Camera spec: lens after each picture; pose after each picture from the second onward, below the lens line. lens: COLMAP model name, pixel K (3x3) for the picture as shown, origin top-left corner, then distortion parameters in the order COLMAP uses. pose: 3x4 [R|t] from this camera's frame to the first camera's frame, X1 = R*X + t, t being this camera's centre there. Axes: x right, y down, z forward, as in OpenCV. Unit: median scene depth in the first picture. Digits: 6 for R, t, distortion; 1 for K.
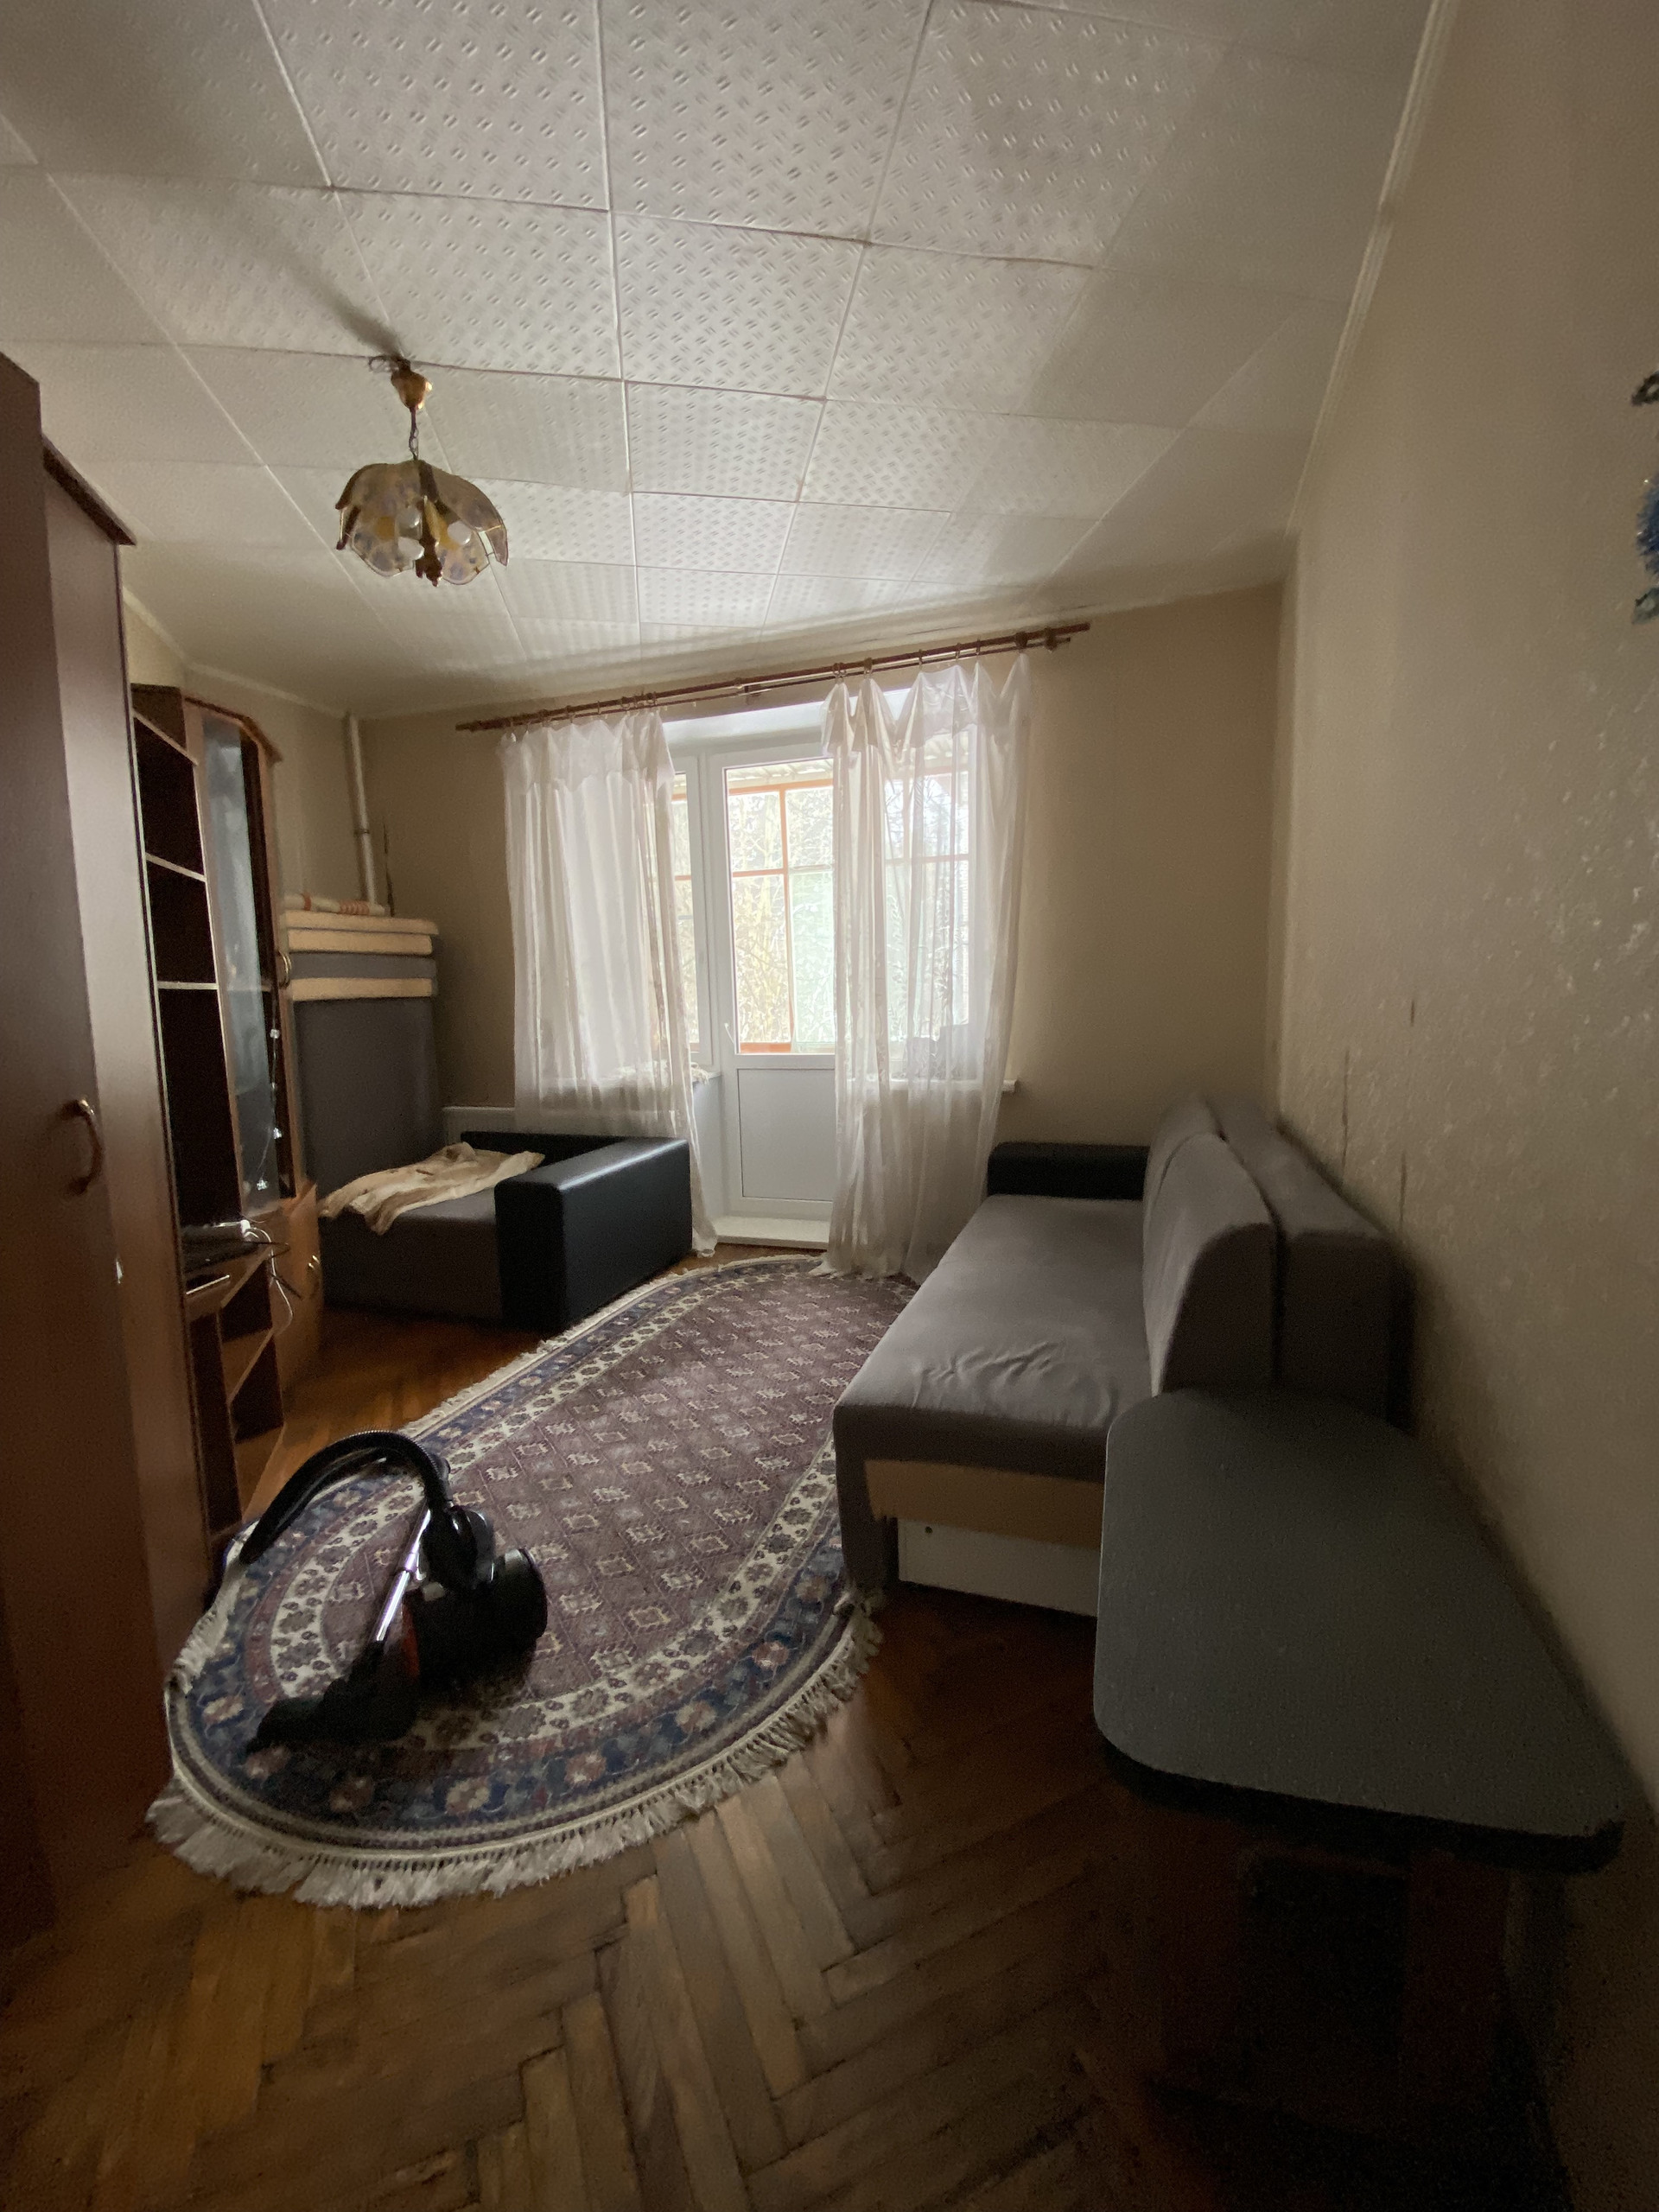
lens RADIAL K [[892.1, 0, 823.3], [0, 892.1, 1102.1], [0, 0, 1]] dist [0.029968, -0.025318]
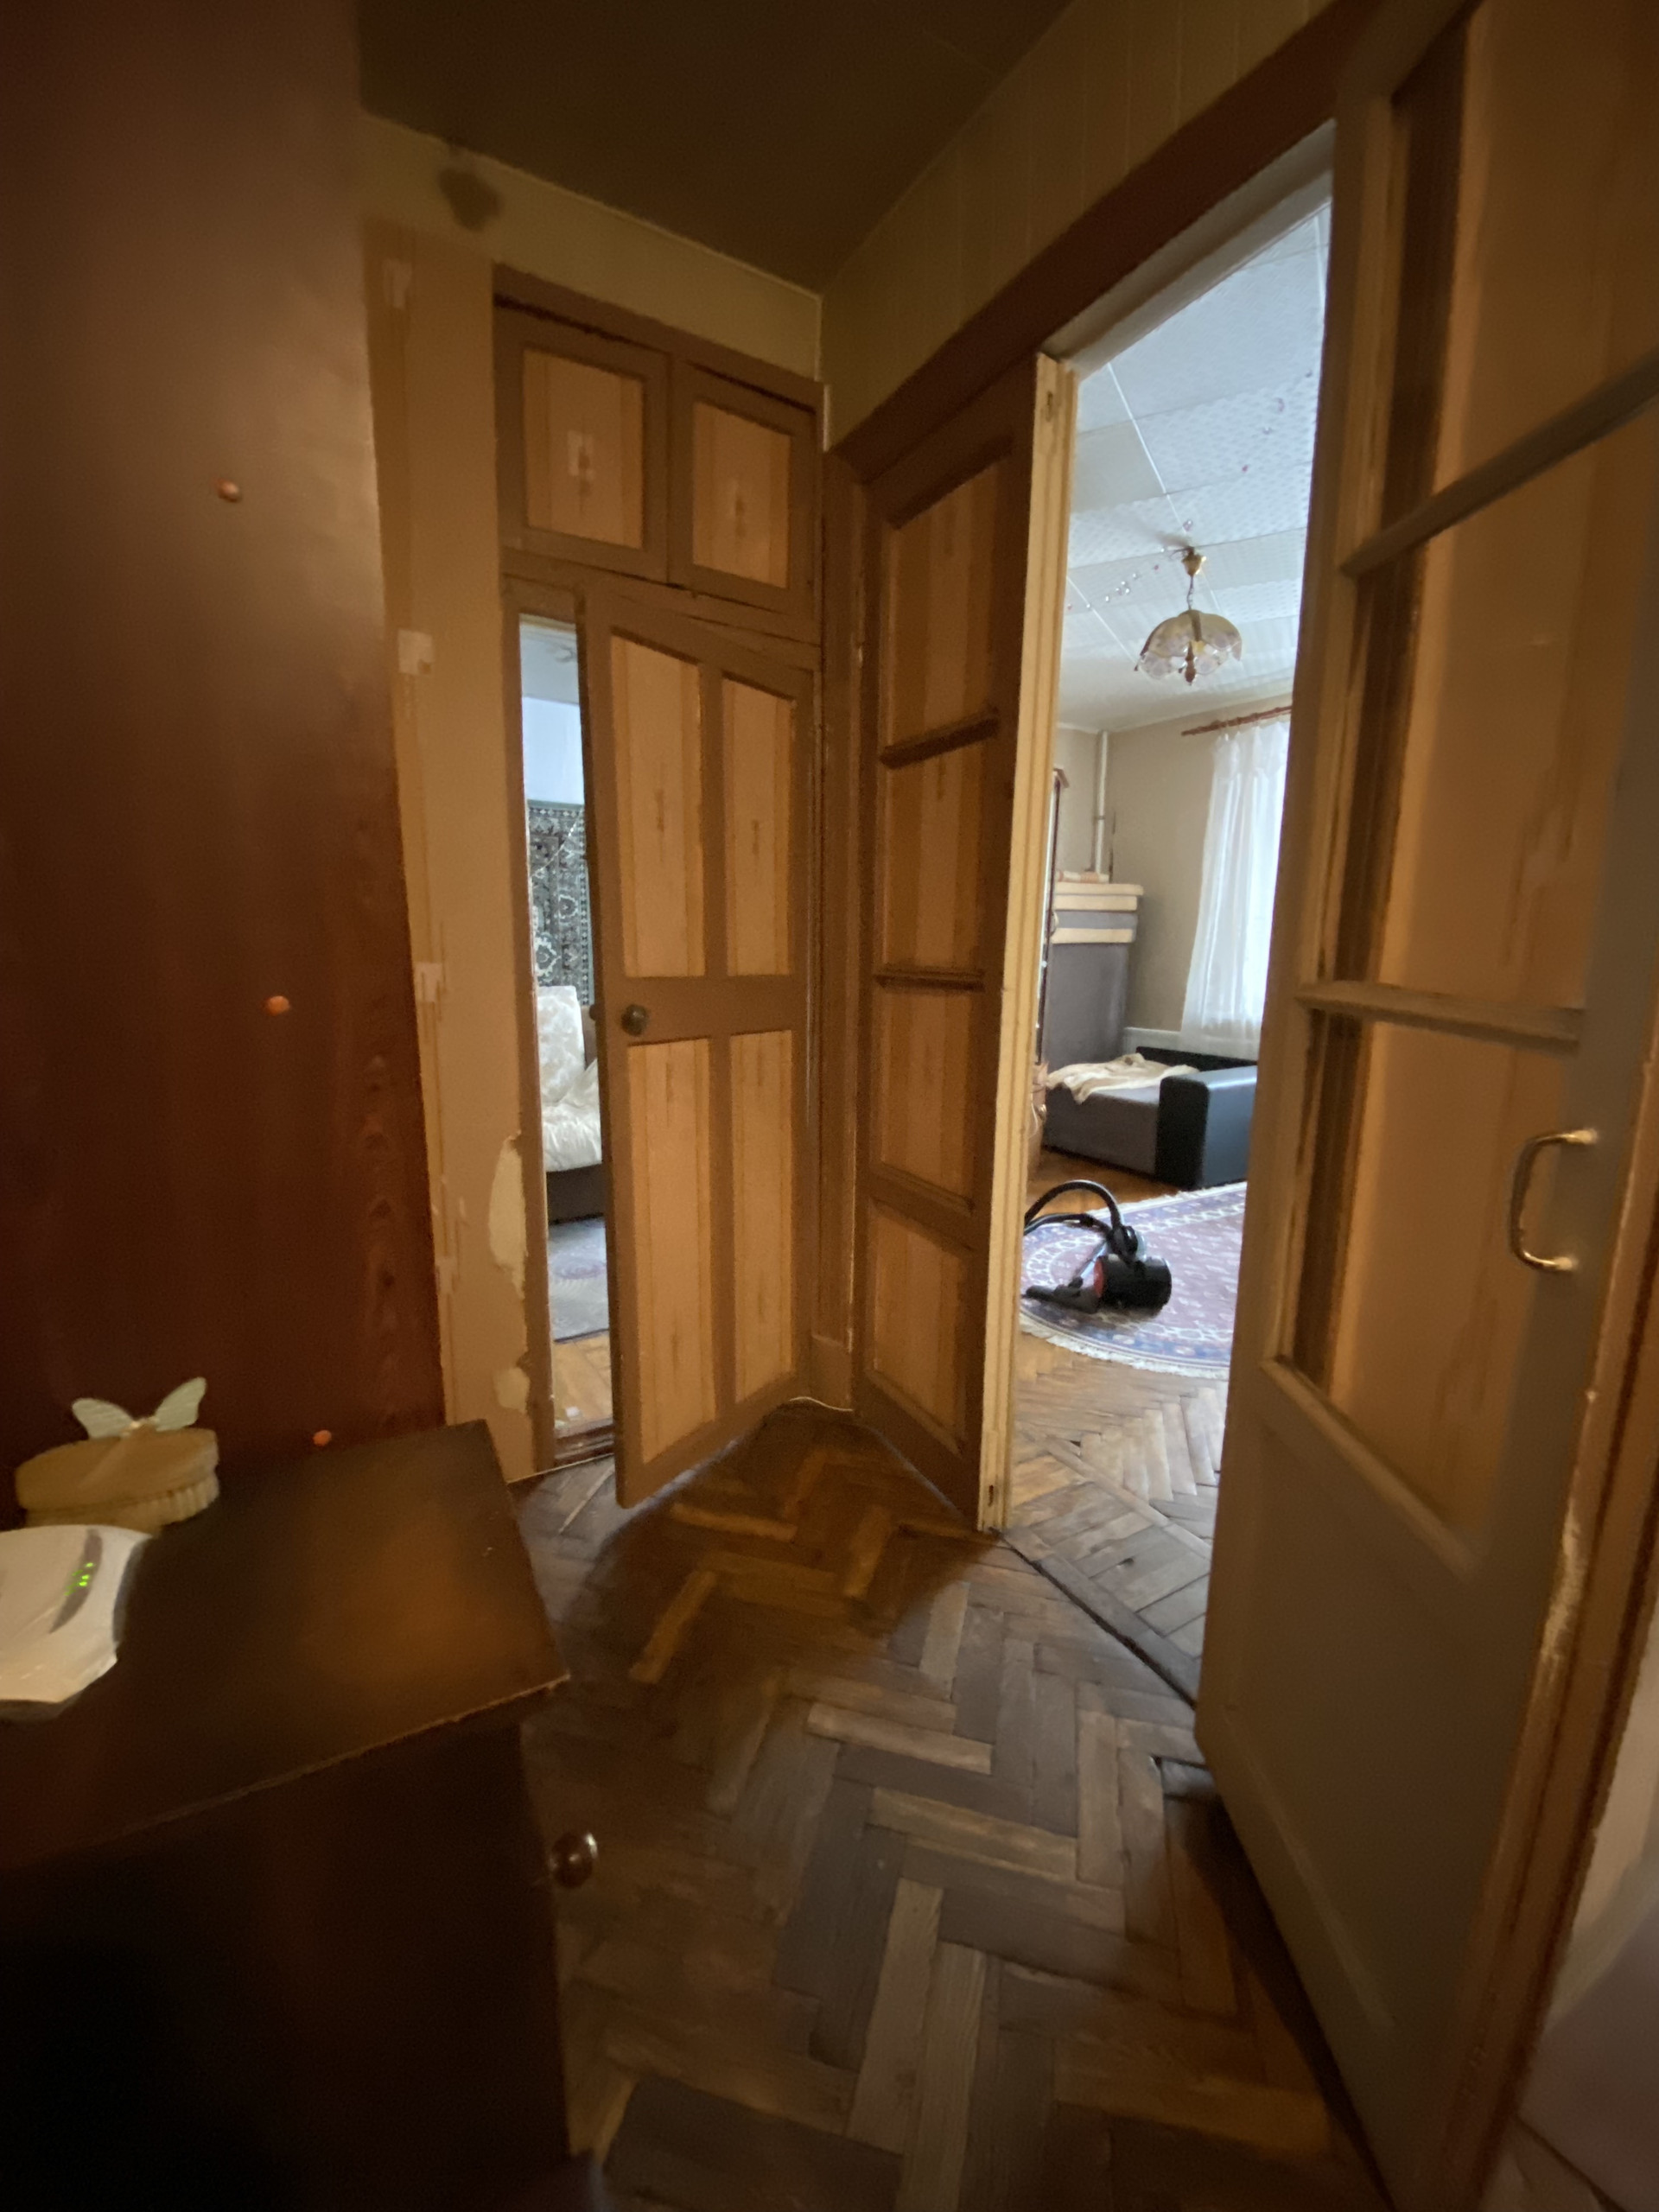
lens RADIAL K [[892.1, 0, 823.3], [0, 892.1, 1102.1], [0, 0, 1]] dist [0.029968, -0.025318]
pose [[0.760190, 0.144703, -0.633382, 0.136564], [-0.108333, 0.989465, 0.096033, 0.056133], [0.640606, -0.004387, 0.767858, -0.458323]]
